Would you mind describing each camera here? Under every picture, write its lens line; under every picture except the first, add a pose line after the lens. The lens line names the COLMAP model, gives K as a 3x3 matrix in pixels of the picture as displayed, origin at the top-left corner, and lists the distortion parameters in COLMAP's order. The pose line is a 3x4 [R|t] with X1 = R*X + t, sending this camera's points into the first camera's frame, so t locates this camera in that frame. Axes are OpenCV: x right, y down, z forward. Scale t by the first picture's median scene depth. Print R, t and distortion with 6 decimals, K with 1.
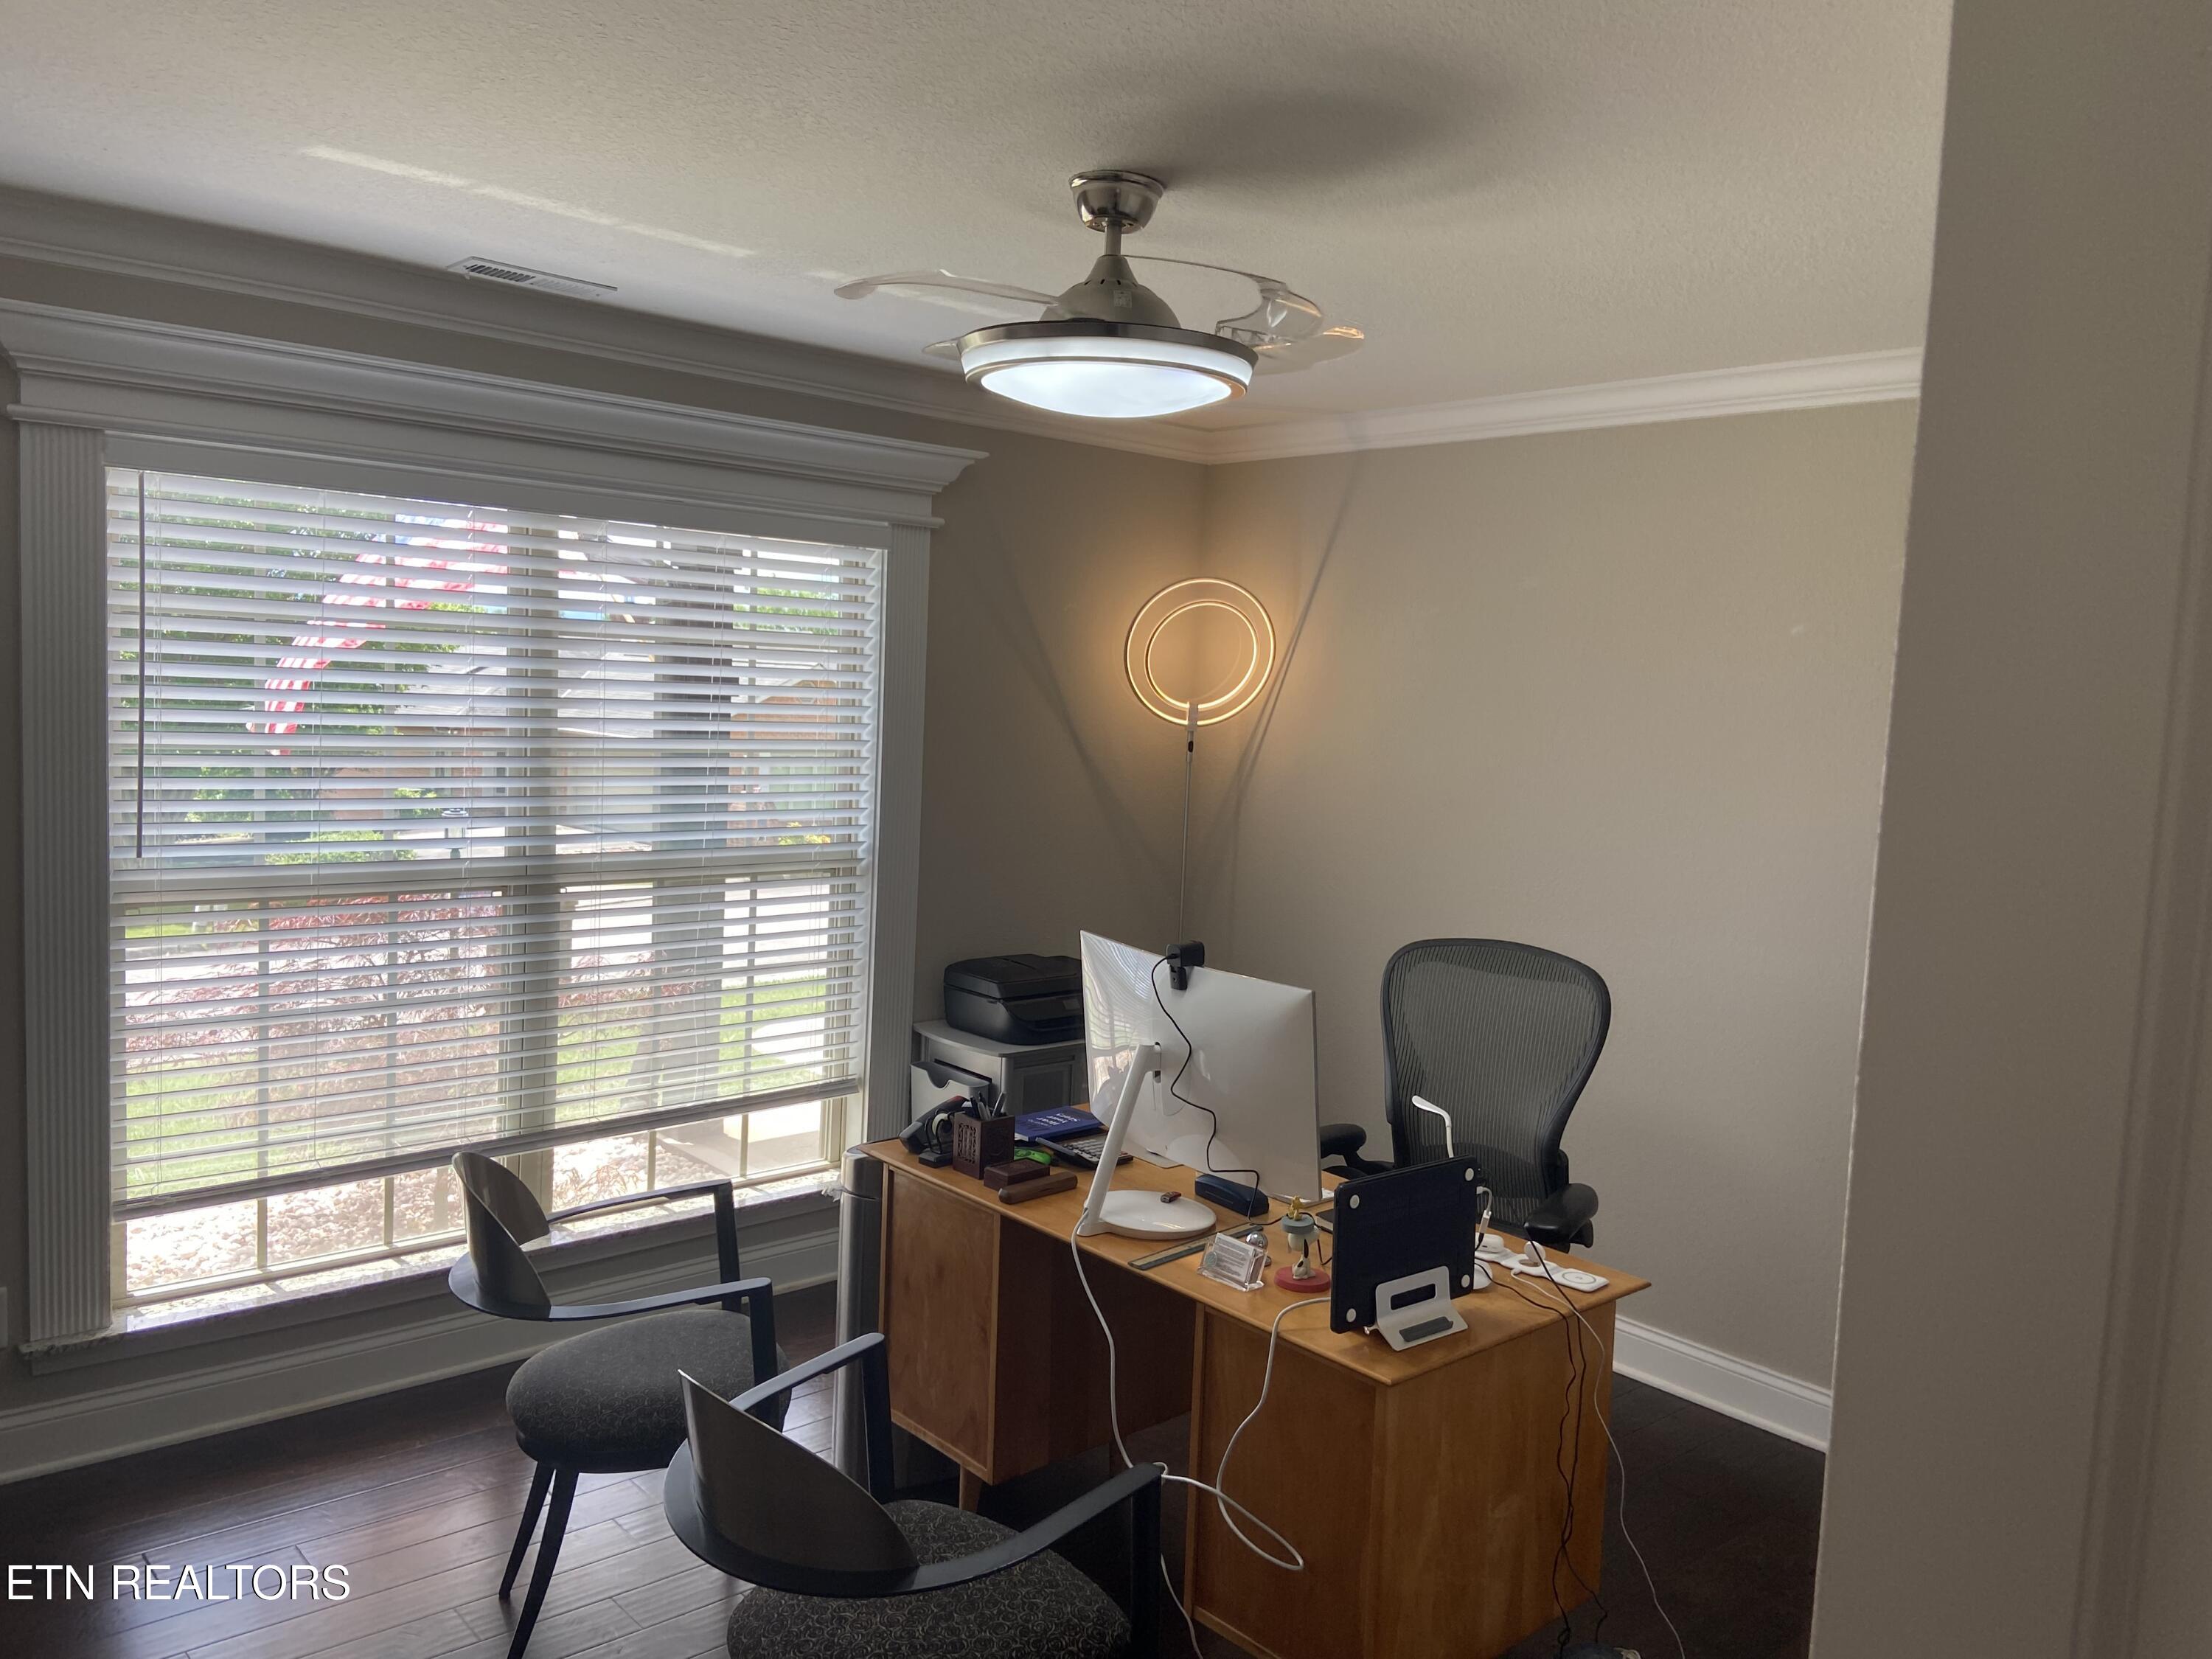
lens RADIAL K [[1666.7, 0, 1106.6], [0, 1666.7, 807.2], [0, 0, 1]] dist [0.105482, -0.136495]
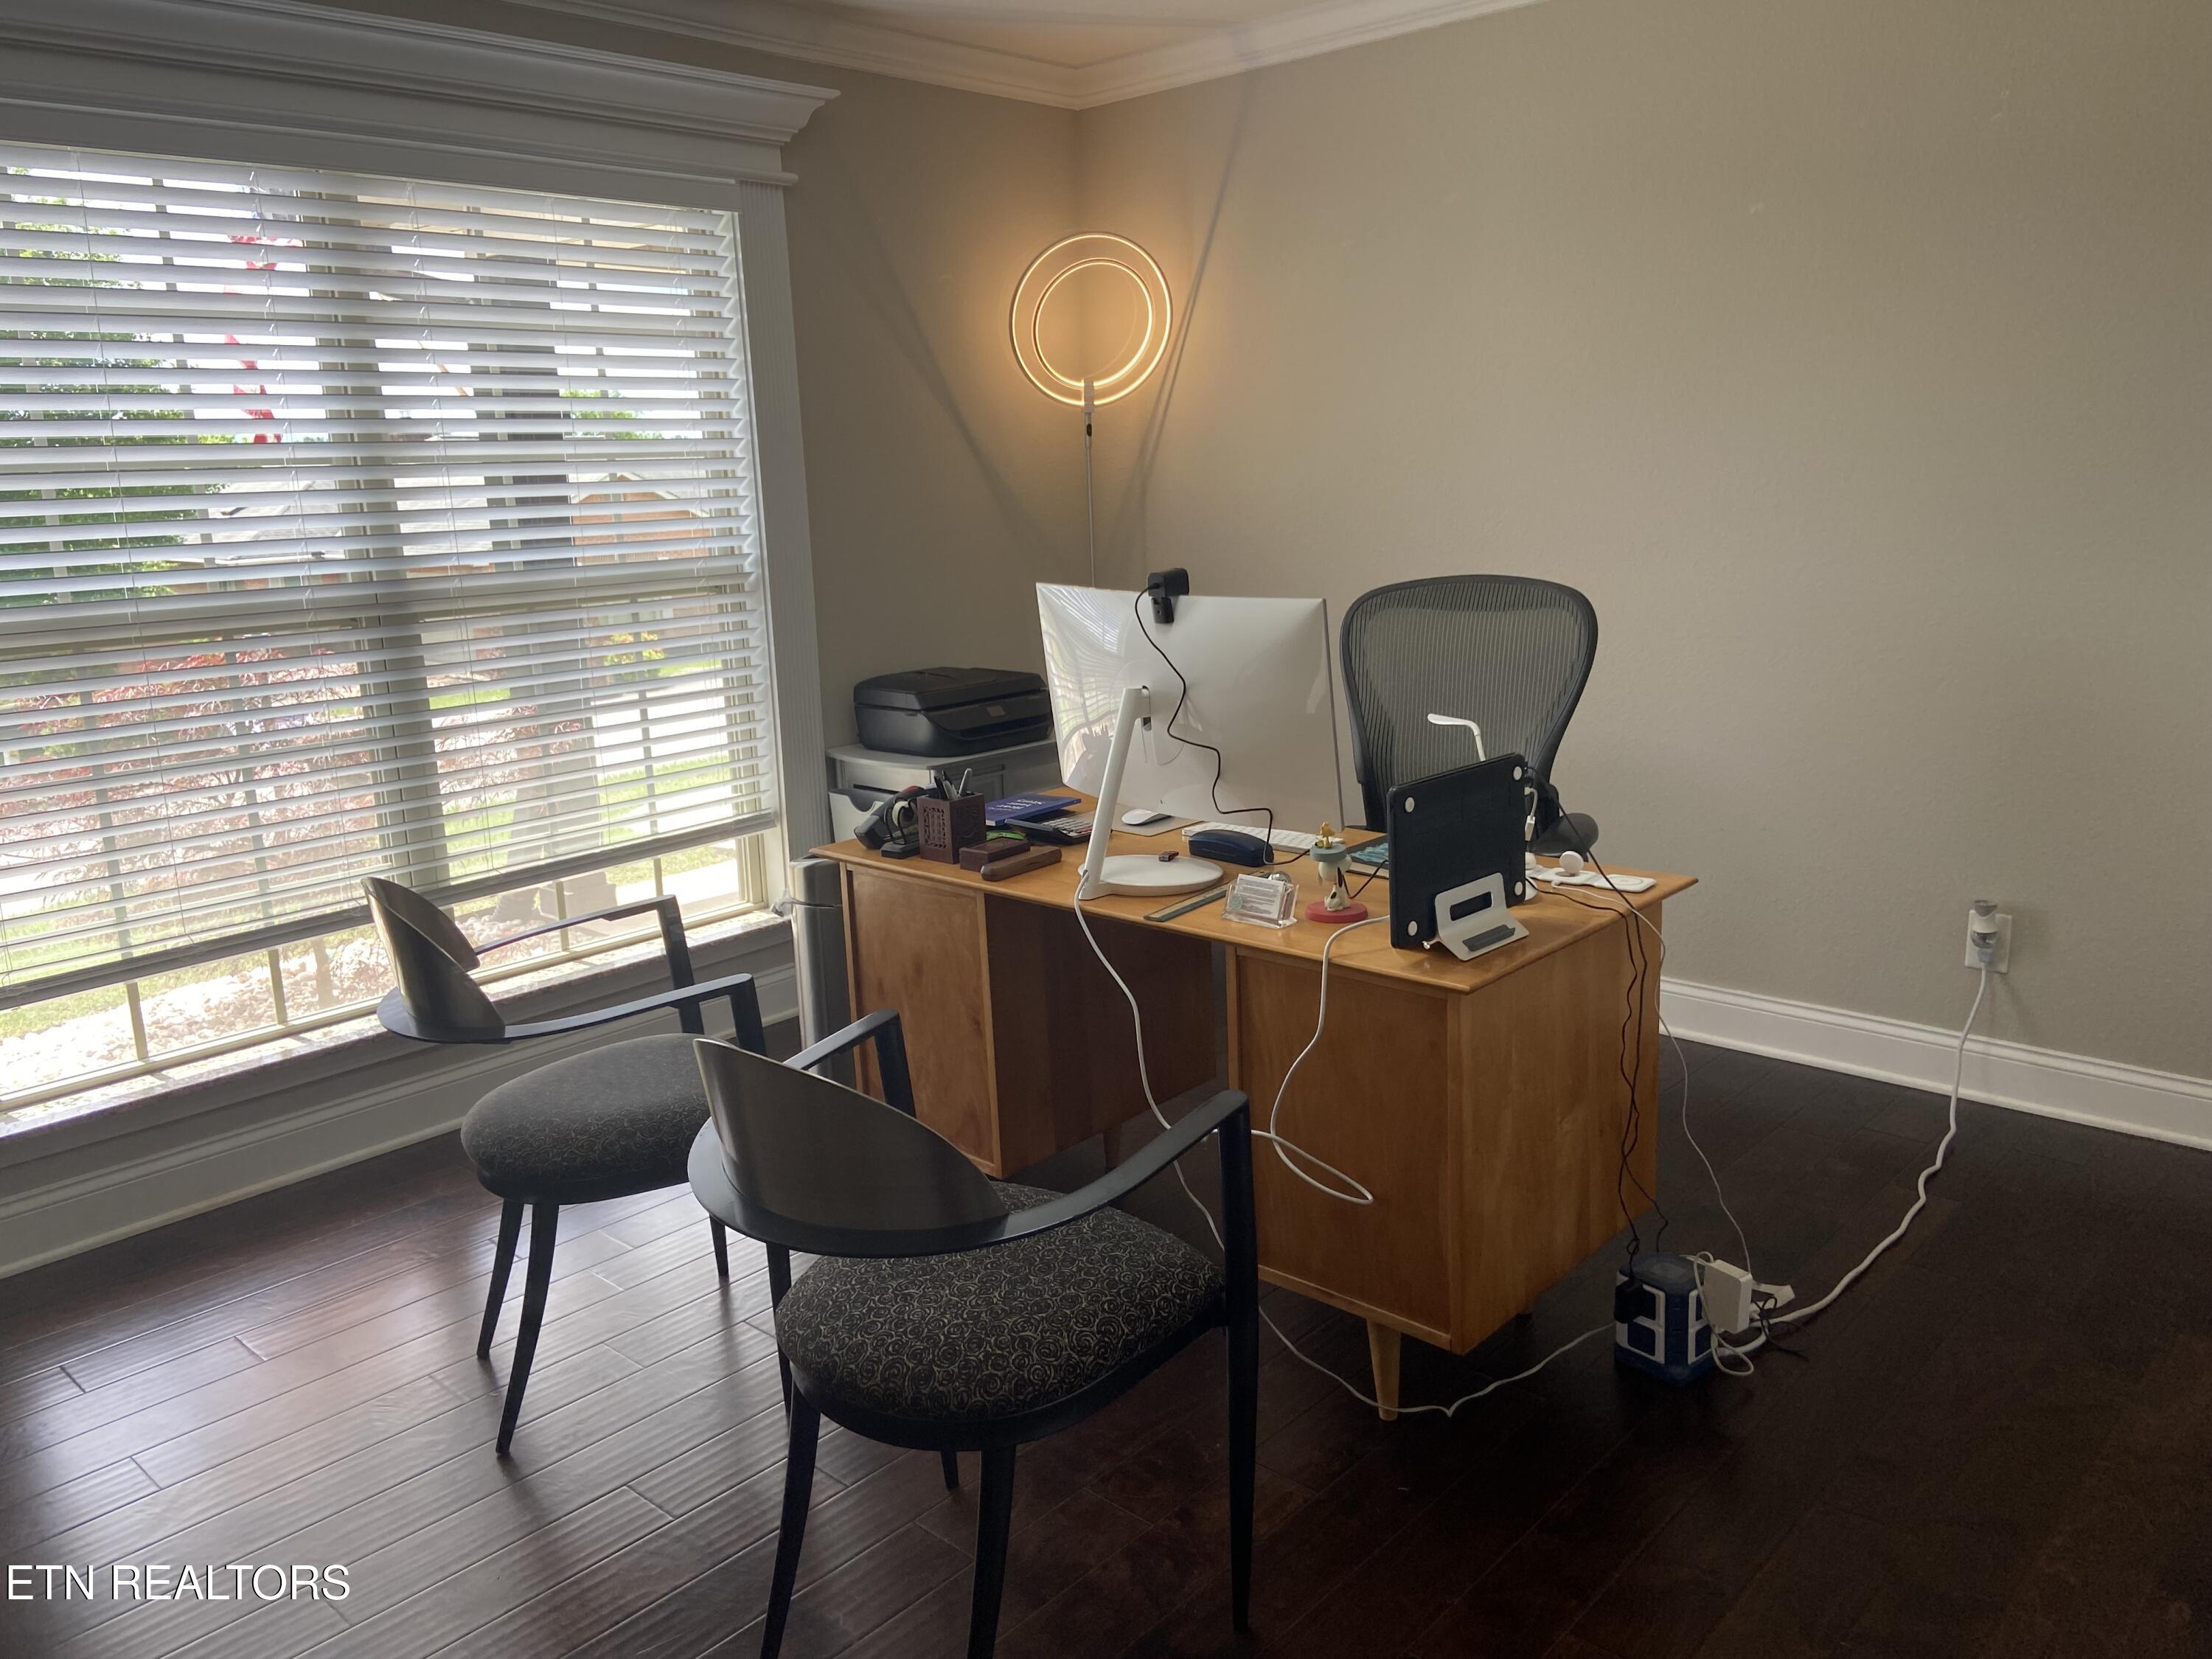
lens RADIAL K [[1691.2, 0, 1095.6], [0, 1691.2, 789.1], [0, 0, 1]] dist [0.105065, -0.143632]
pose [[0.991998, -0.099699, 0.077462, -0.066816], [0.089535, 0.988091, 0.125138, 0.074115], [-0.089015, -0.117201, 0.989111, 0.089336]]
